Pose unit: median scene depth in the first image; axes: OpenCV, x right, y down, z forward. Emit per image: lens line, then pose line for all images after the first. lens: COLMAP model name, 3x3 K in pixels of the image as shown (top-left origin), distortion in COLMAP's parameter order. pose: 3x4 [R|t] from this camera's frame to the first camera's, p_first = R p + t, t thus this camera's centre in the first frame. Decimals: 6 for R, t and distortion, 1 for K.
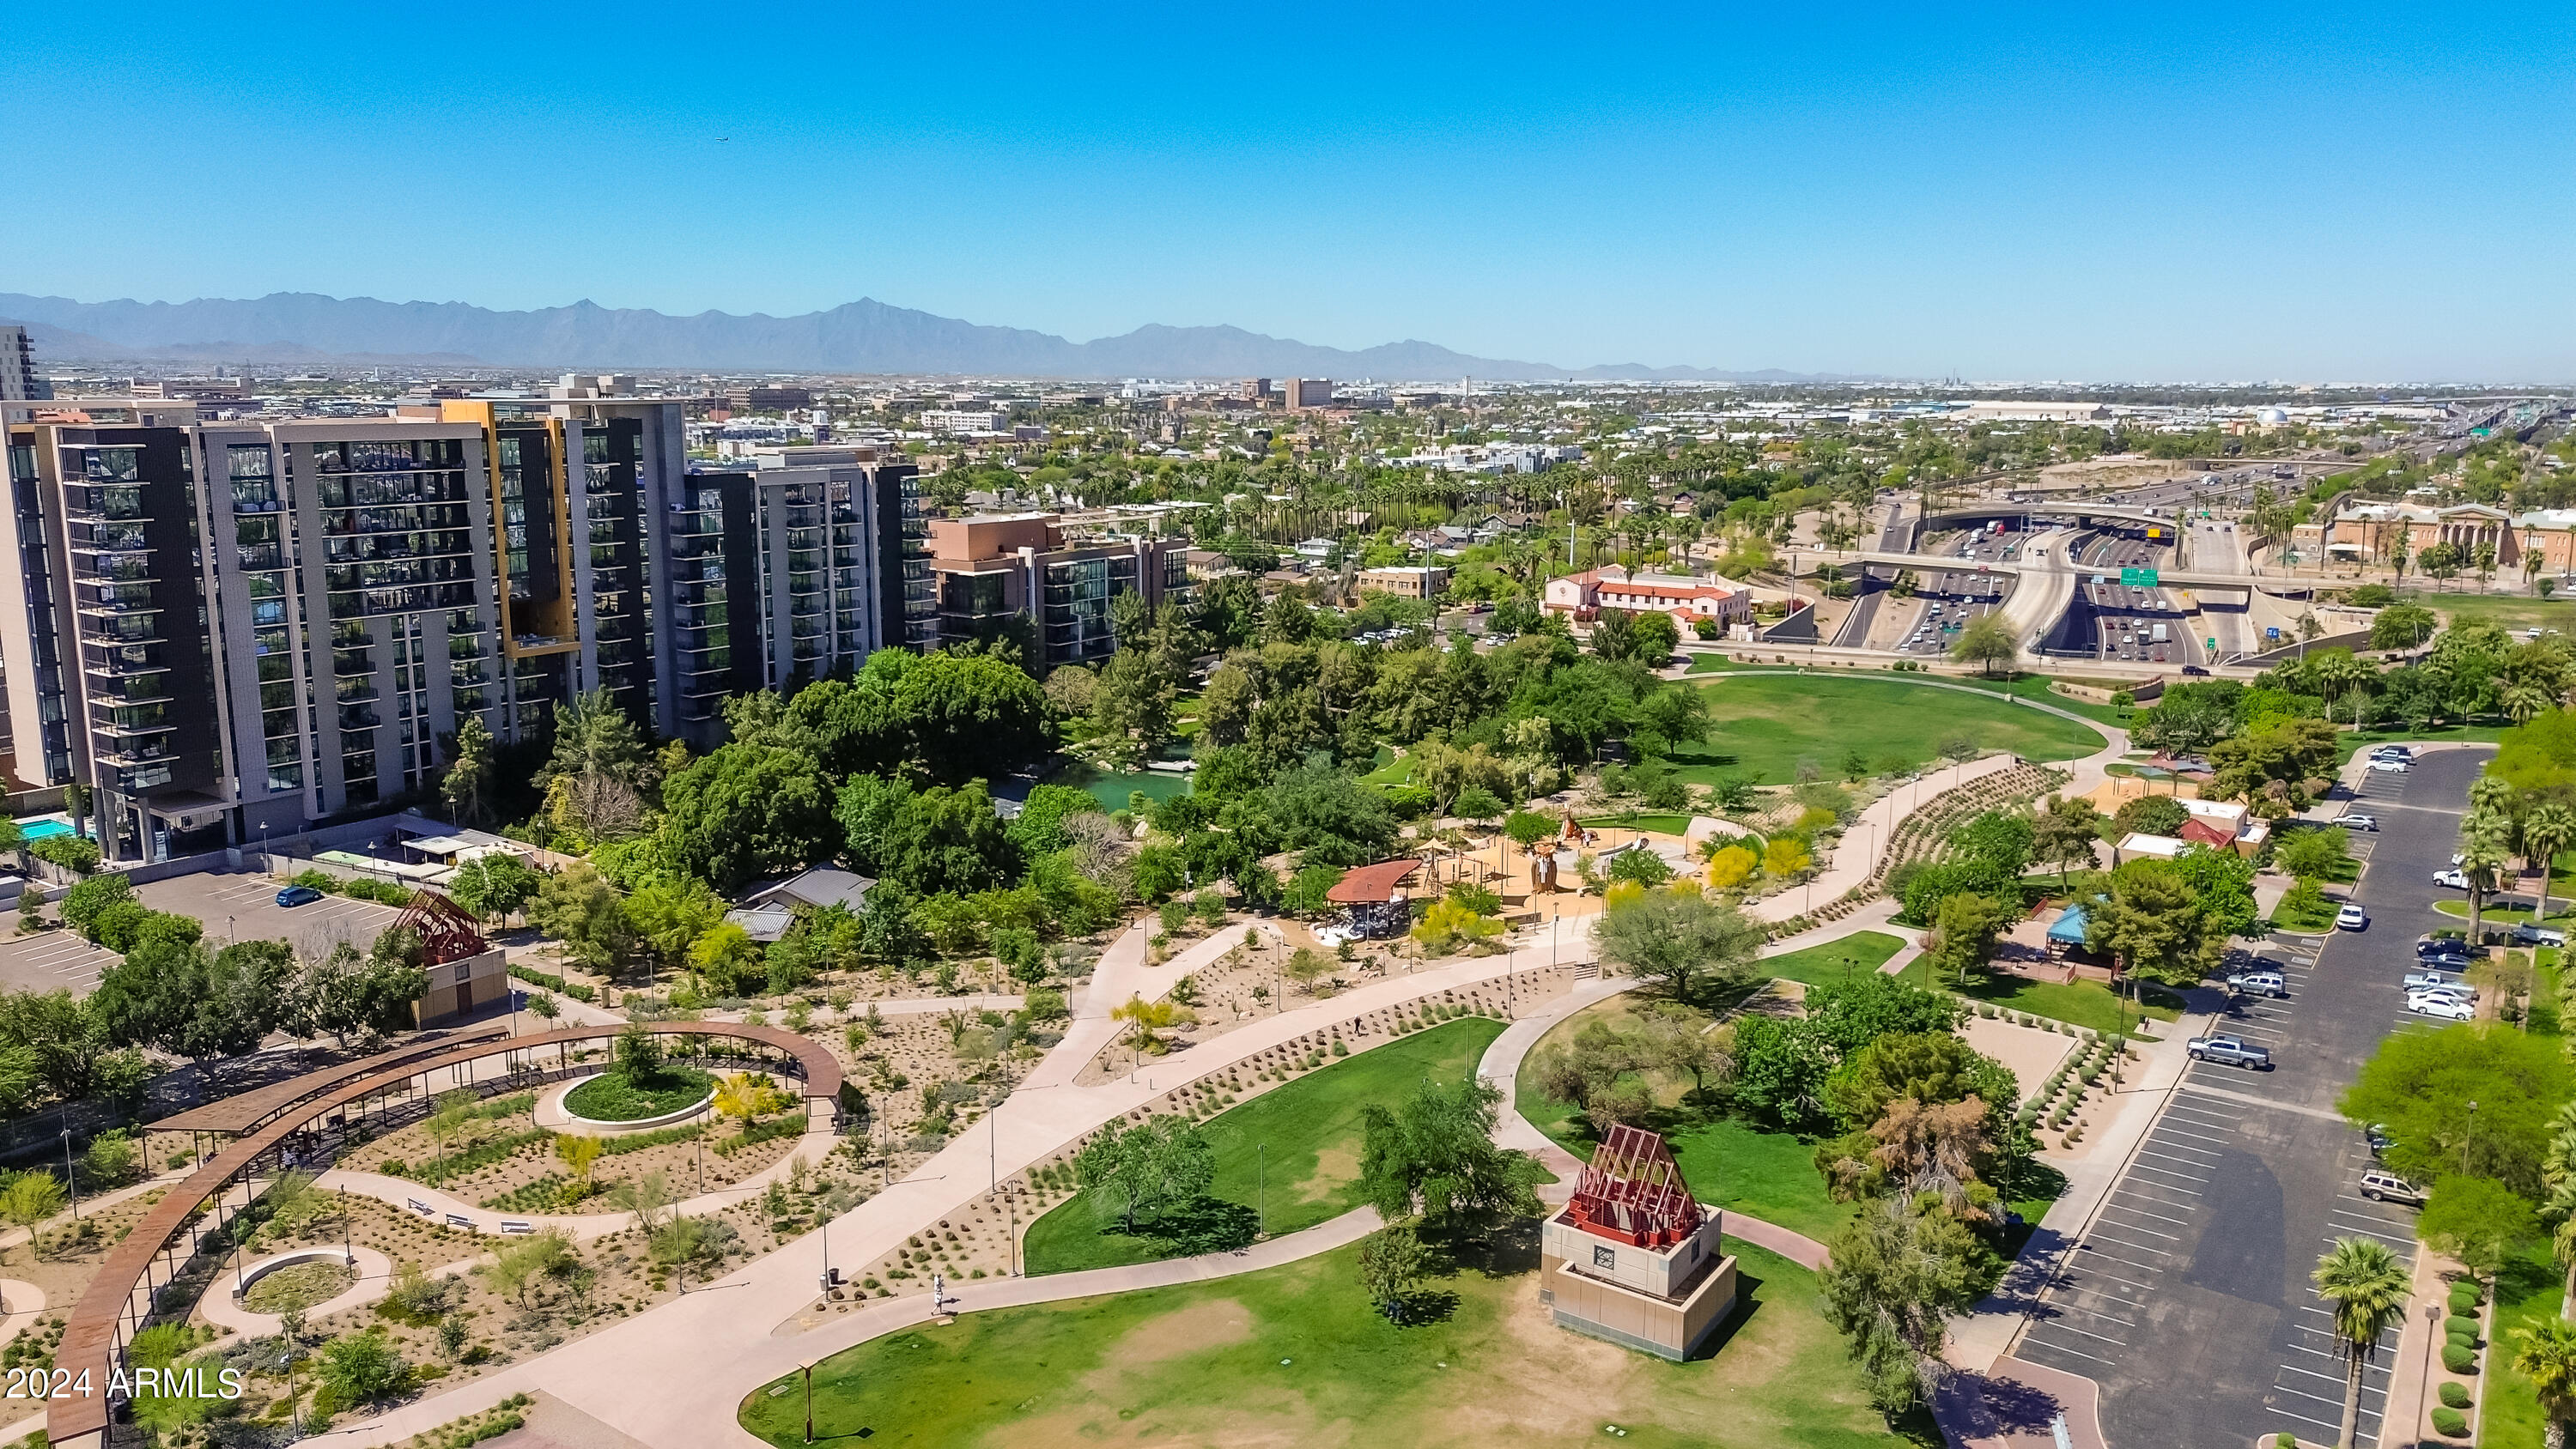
lens RADIAL K [[1817.1, 0, 1291.6], [0, 1817.1, 727.9], [0, 0, 1]] dist [0.085557, -0.099371]
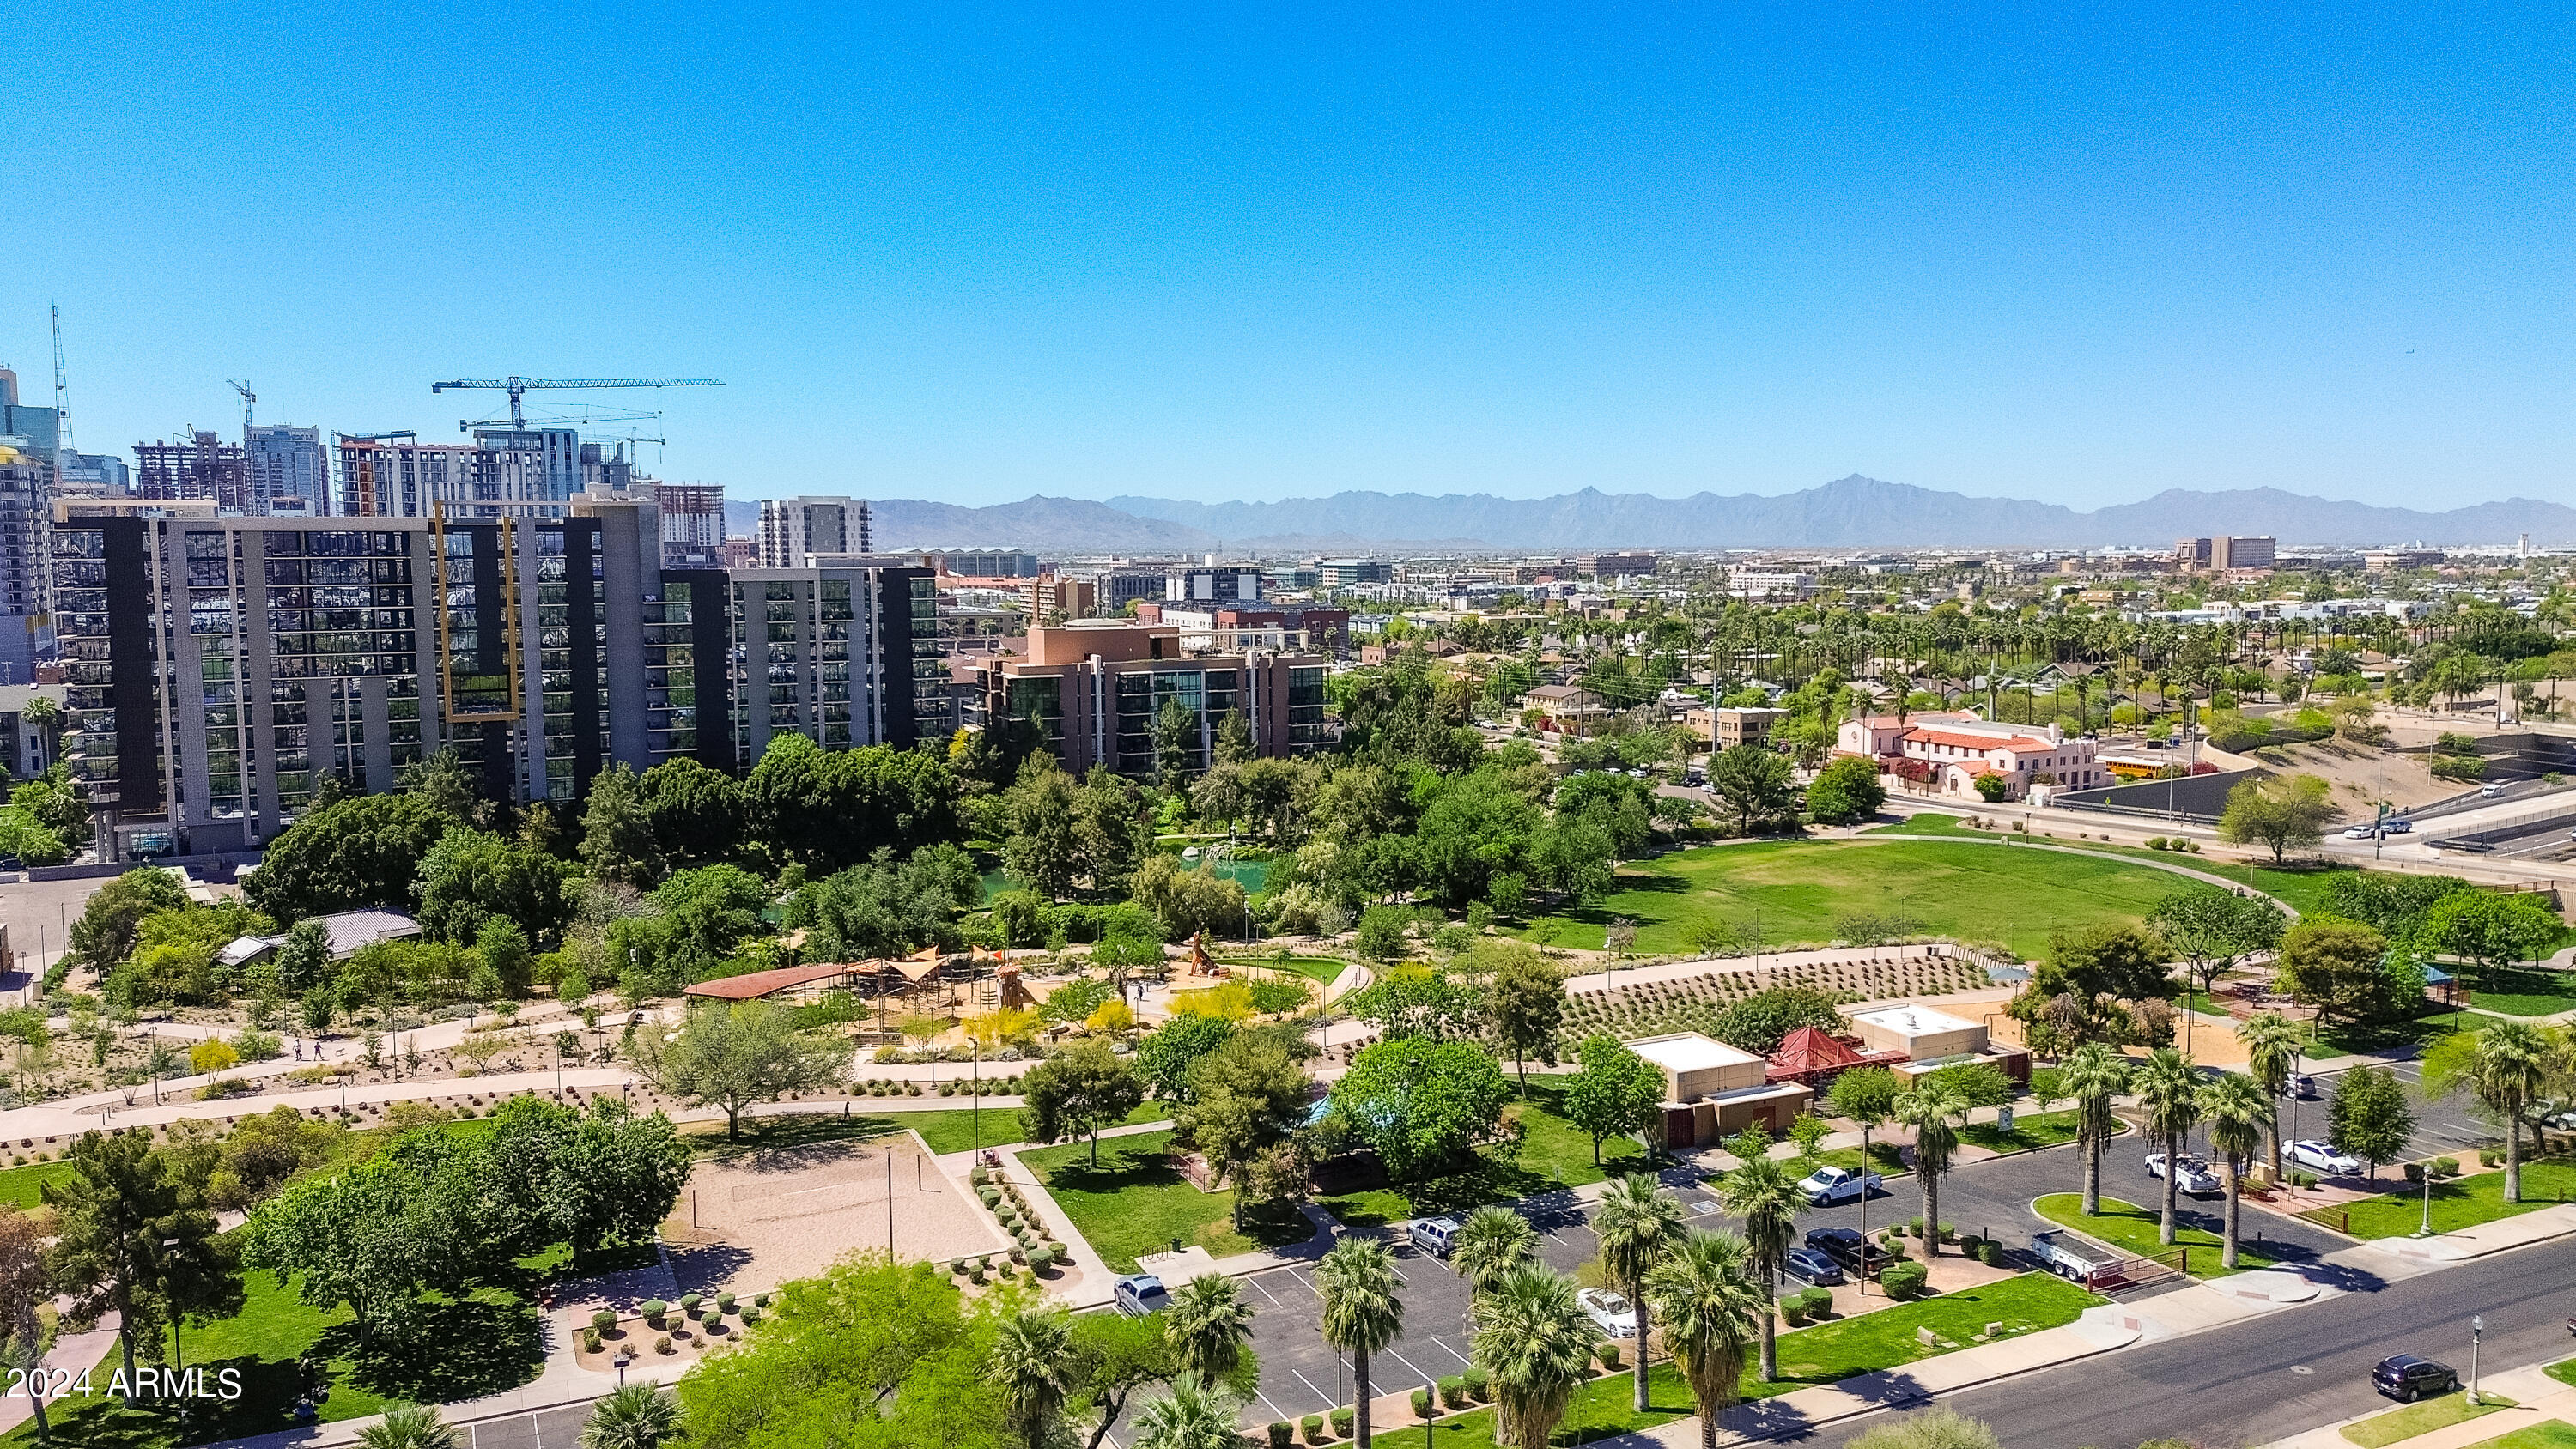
lens RADIAL K [[1808.8, 0, 1303.1], [0, 1808.8, 756.6], [0, 0, 1]] dist [0.062655, -0.039289]
pose [[0.866439, 0.044512, -0.497296, 0.619550], [-0.083473, 0.994914, -0.056382, 0.003065], [0.492256, 0.090362, 0.865747, 0.285332]]
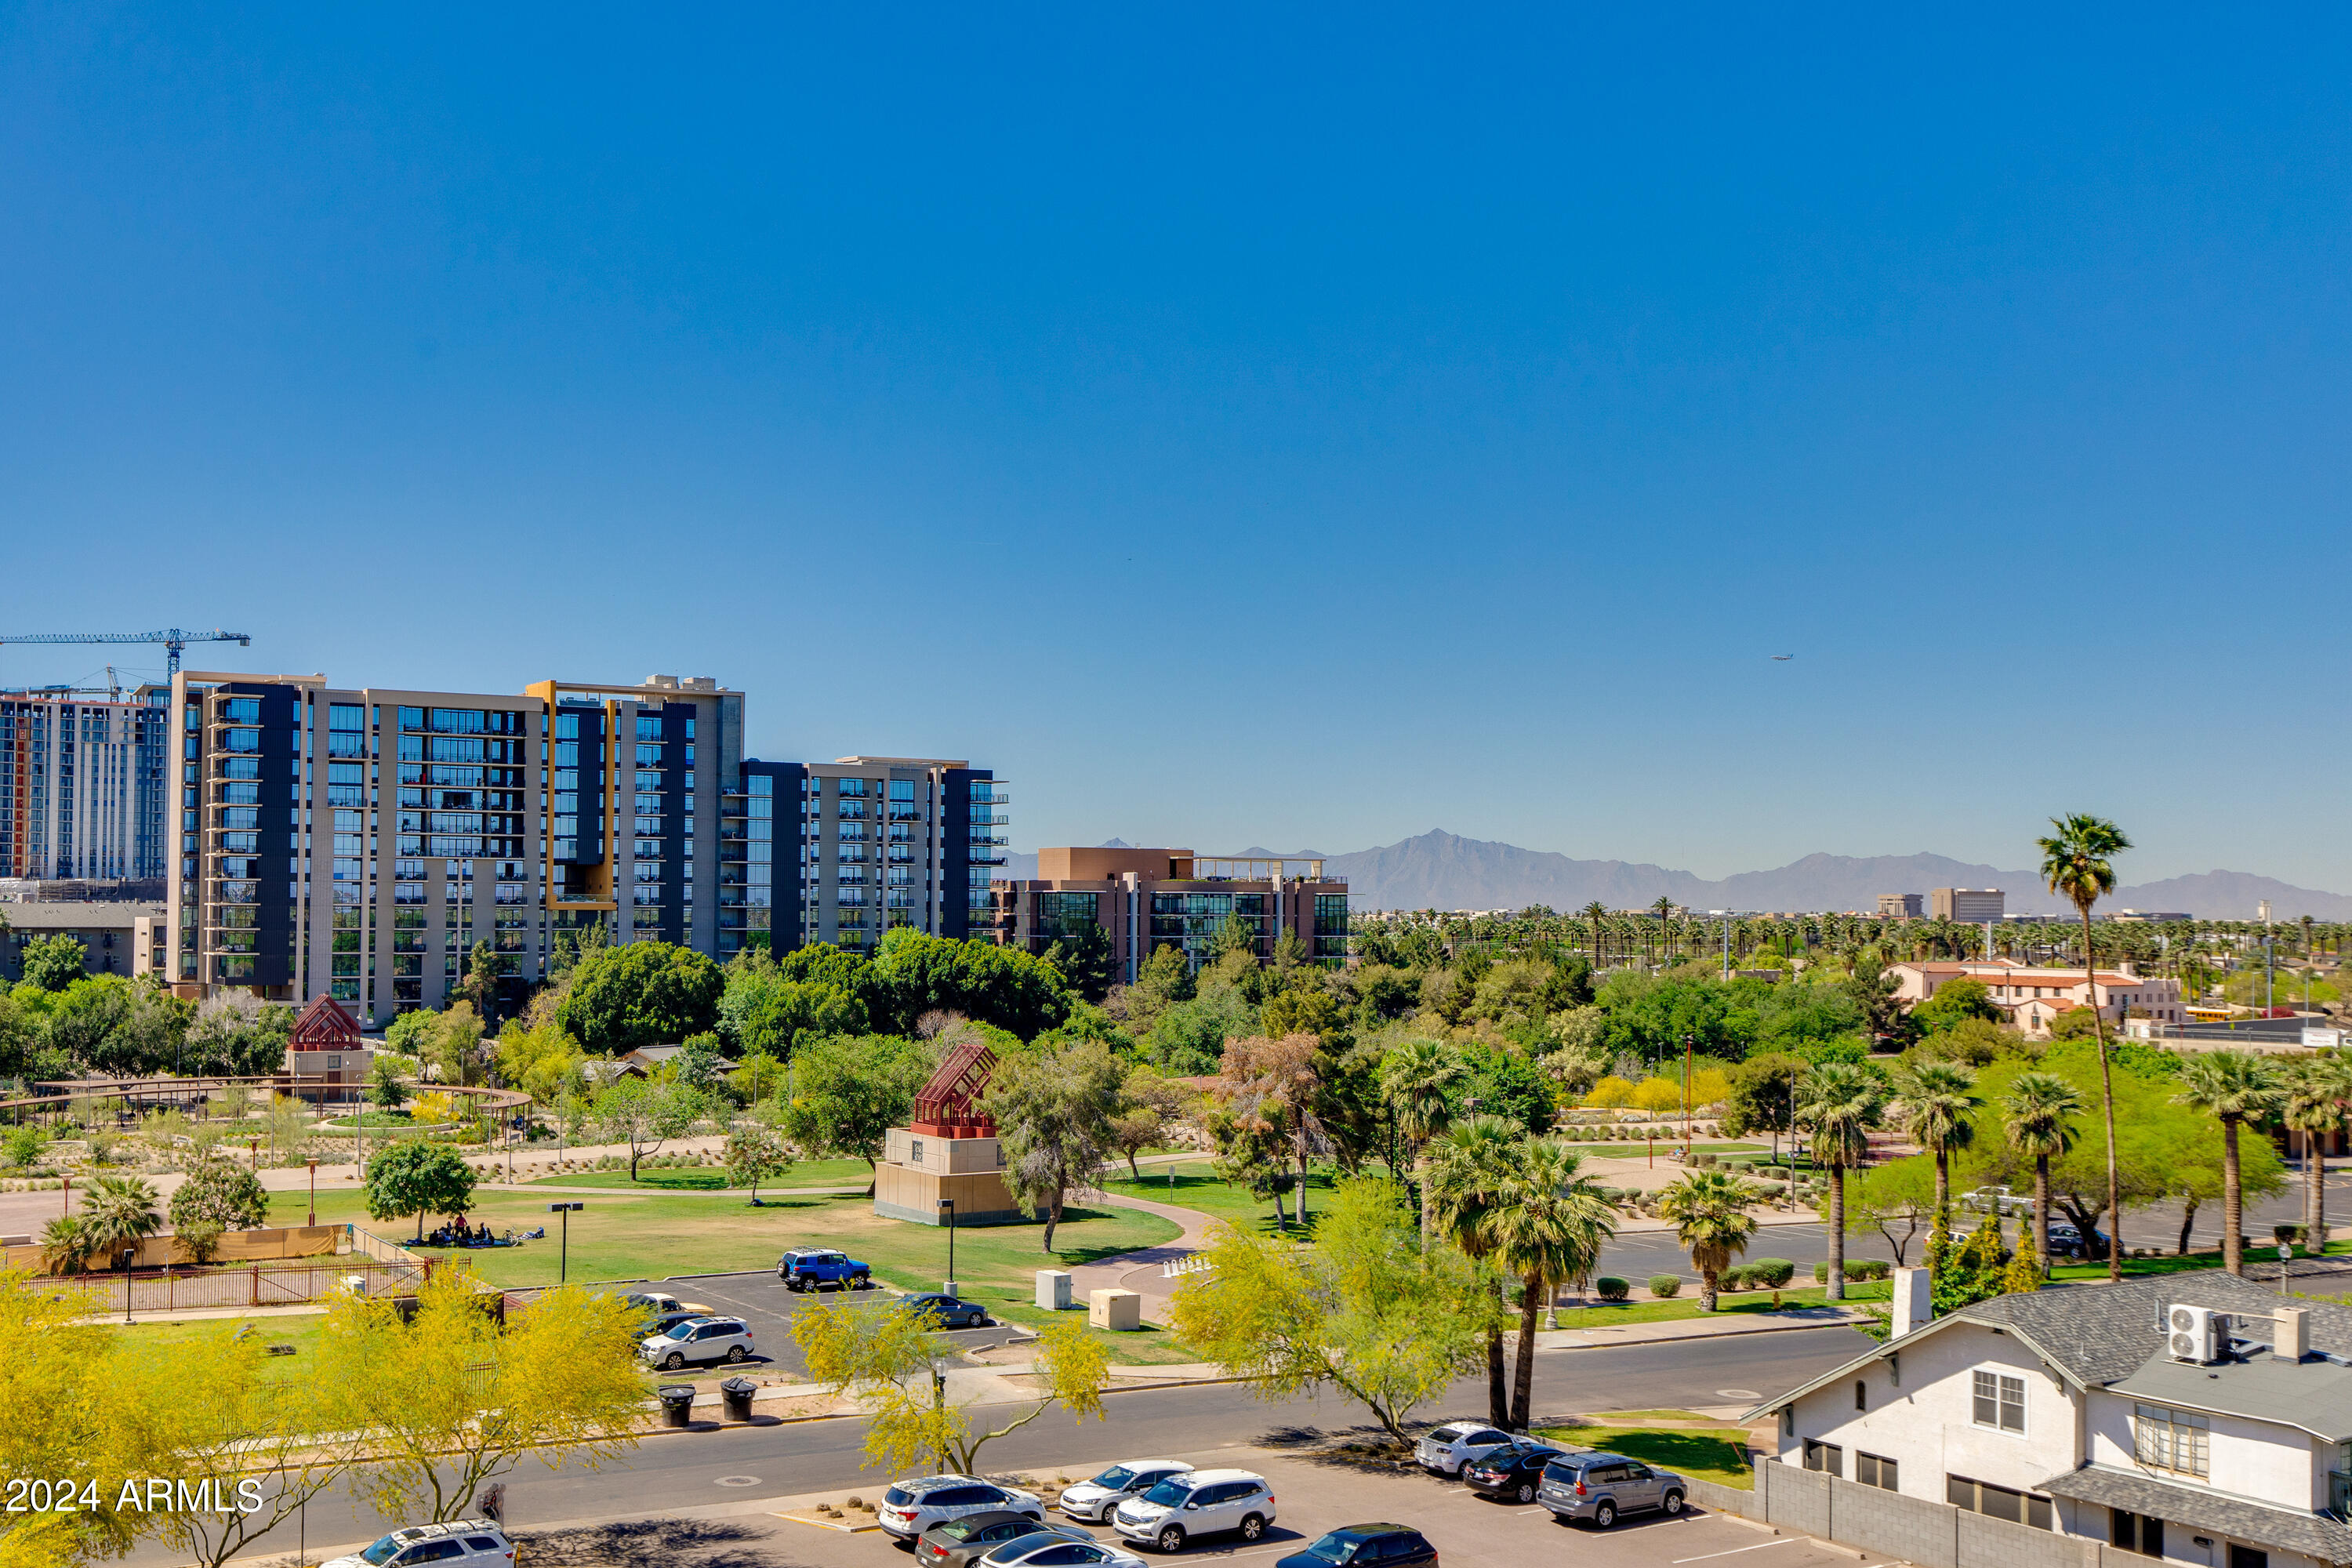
lens RADIAL K [[2277.1, 0, 838.5], [0, 2277.1, 876.8], [0, 0, 1]] dist [0.069023, -0.153781]
pose [[0.885629, -0.010146, -0.464283, 0.361916], [-0.088012, 0.977975, -0.189257, 0.188106], [0.455978, 0.208474, 0.865230, -0.096360]]
